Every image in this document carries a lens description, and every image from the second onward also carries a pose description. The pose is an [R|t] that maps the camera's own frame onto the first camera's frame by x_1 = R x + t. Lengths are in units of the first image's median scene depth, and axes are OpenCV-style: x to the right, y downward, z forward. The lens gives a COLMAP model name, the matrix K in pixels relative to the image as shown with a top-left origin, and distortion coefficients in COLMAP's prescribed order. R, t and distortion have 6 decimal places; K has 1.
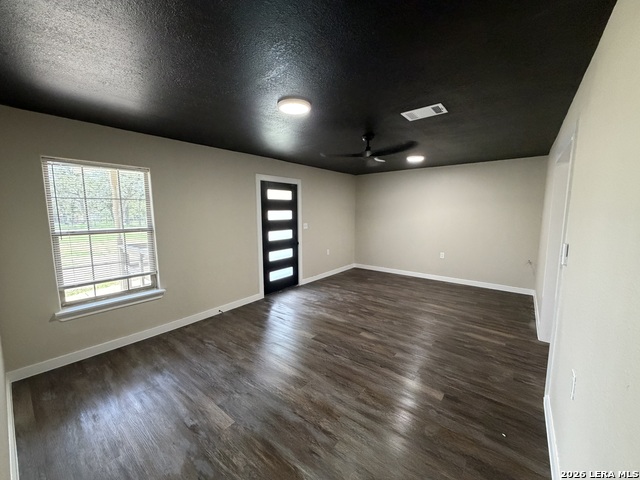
lens RADIAL K [[255.6, 0, 318.7], [0, 255.6, 240.6], [0, 0, 1]] dist [0.000757, 0.000160]
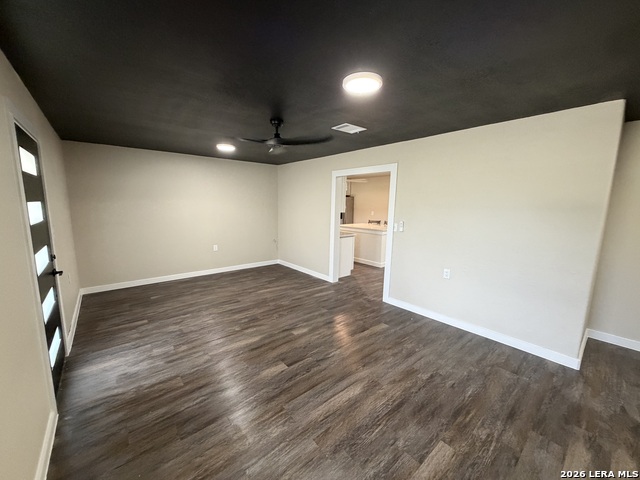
lens RADIAL K [[255.6, 0, 318.7], [0, 255.6, 240.6], [0, 0, 1]] dist [0.000757, 0.000160]
pose [[0.195652, -0.137507, 0.970985, -0.577597], [0.100535, 0.987717, 0.119619, -0.069880], [-0.975507, 0.074214, 0.207073, 0.571102]]
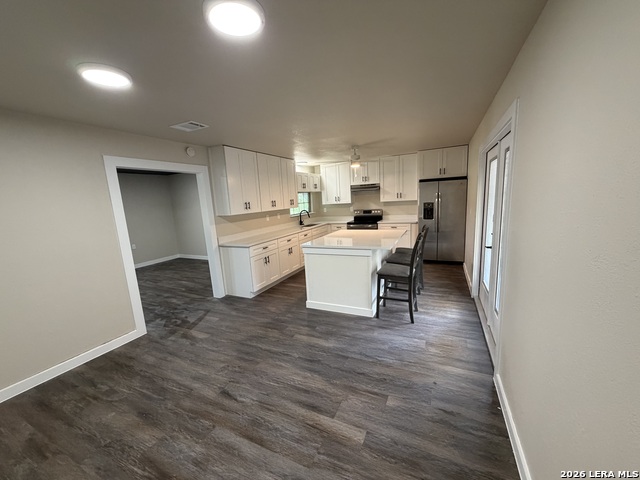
lens RADIAL K [[255.6, 0, 318.7], [0, 255.6, 240.6], [0, 0, 1]] dist [0.000757, 0.000160]
pose [[0.974167, -0.081714, 0.210527, 0.909930], [0.073861, 0.996257, 0.044913, 0.046373], [-0.213409, -0.028203, 0.976556, -0.389203]]
